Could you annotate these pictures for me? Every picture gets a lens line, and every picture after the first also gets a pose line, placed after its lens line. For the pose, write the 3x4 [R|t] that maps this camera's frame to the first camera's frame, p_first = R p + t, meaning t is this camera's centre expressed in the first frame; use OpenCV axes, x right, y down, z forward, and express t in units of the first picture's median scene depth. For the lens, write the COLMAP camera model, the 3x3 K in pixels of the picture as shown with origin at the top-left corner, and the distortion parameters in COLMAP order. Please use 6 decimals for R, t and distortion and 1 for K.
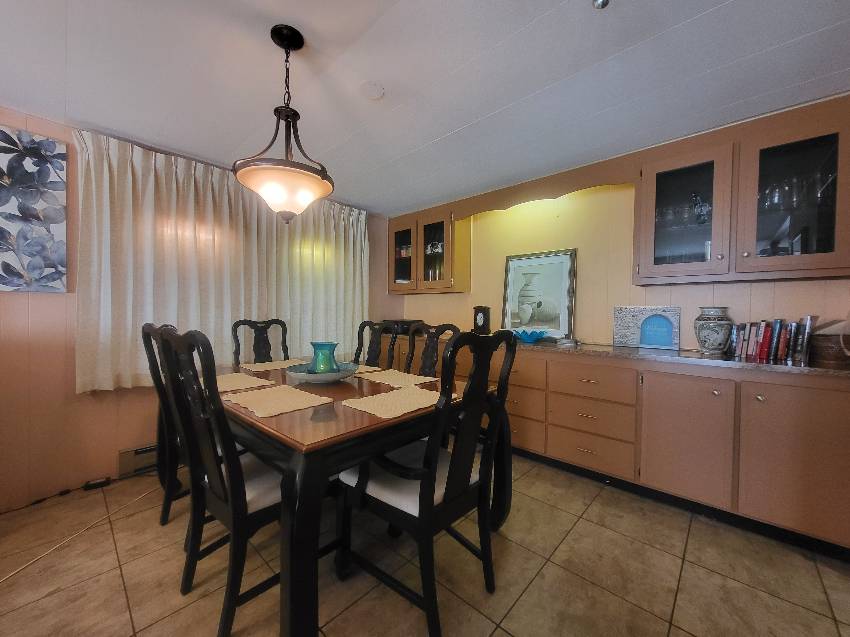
lens RADIAL K [[336.8, 0, 429.5], [0, 336.8, 315.4], [0, 0, 1]] dist [0.000110, -0.000018]
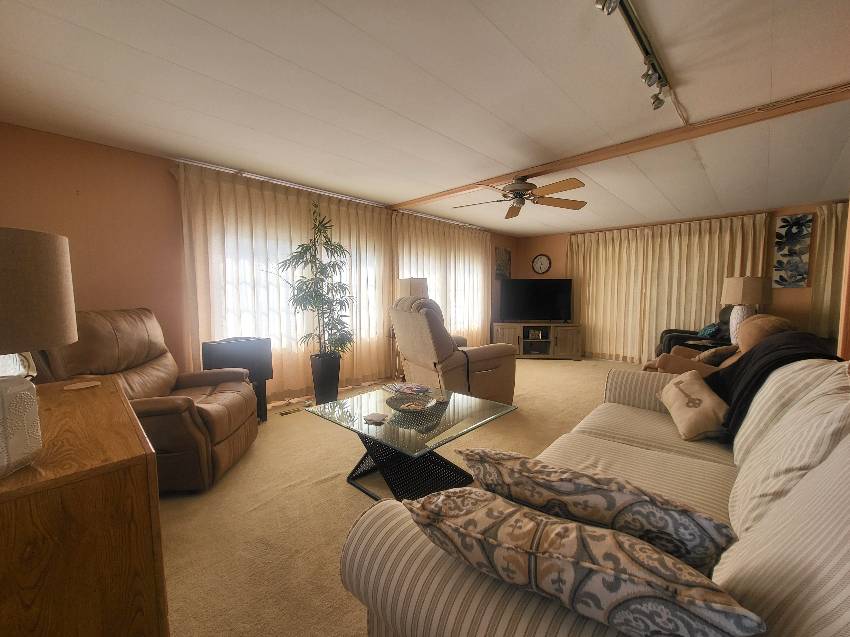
lens RADIAL K [[336.8, 0, 429.5], [0, 336.8, 319.9], [0, 0, 1]] dist [0.000110, -0.000018]
pose [[-0.072243, 0.067318, -0.995113, 1.198133], [-0.010723, 0.997610, 0.068265, 0.016774], [0.997329, 0.015603, -0.071349, -1.196147]]
